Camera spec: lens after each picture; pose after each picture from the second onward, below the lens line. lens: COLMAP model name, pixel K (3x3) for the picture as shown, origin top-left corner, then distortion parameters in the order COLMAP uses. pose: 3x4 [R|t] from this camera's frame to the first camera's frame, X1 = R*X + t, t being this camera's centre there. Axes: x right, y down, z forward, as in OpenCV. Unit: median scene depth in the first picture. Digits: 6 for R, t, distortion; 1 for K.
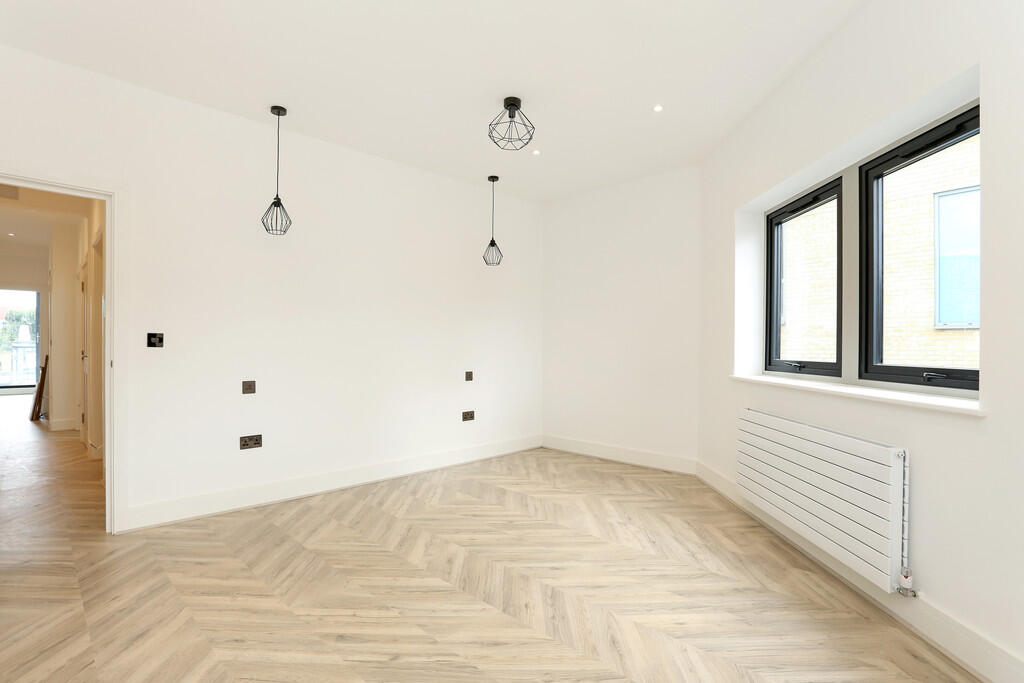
lens RADIAL K [[507.5, 0, 509.2], [0, 507.5, 347.6], [0, 0, 1]] dist [-0.027528, 0.000749]
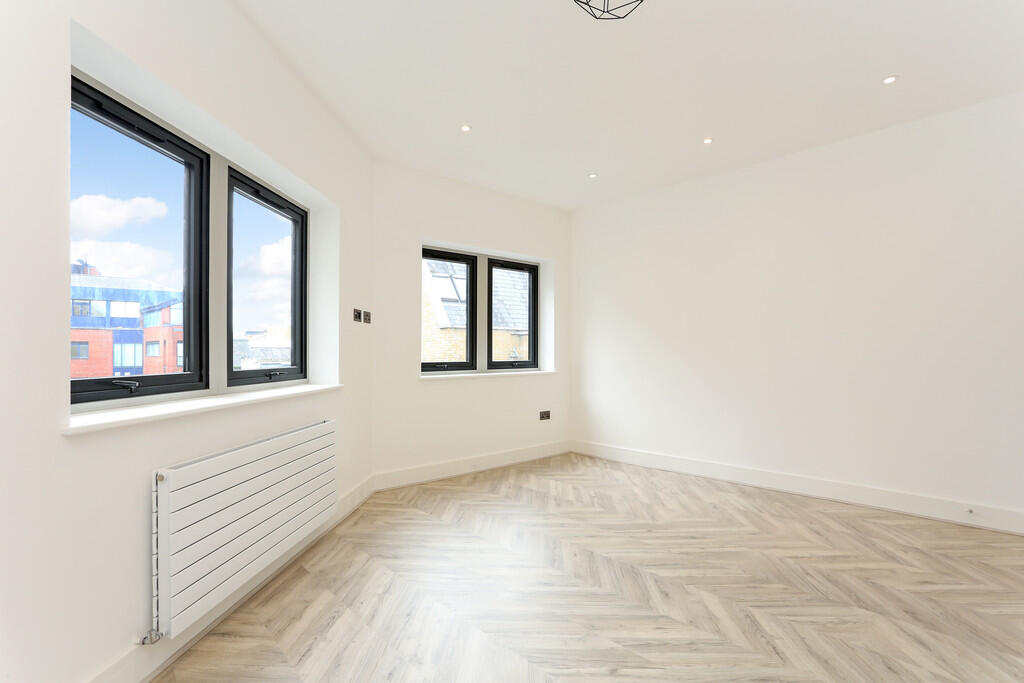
lens RADIAL K [[507.5, 0, 509.2], [0, 507.5, 347.6], [0, 0, 1]] dist [-0.027528, 0.000749]
pose [[-0.998023, 0.003395, 0.062760, 0.104593], [0.003066, 0.999981, -0.005344, -0.004693], [-0.062777, -0.005141, -0.998014, 2.008130]]
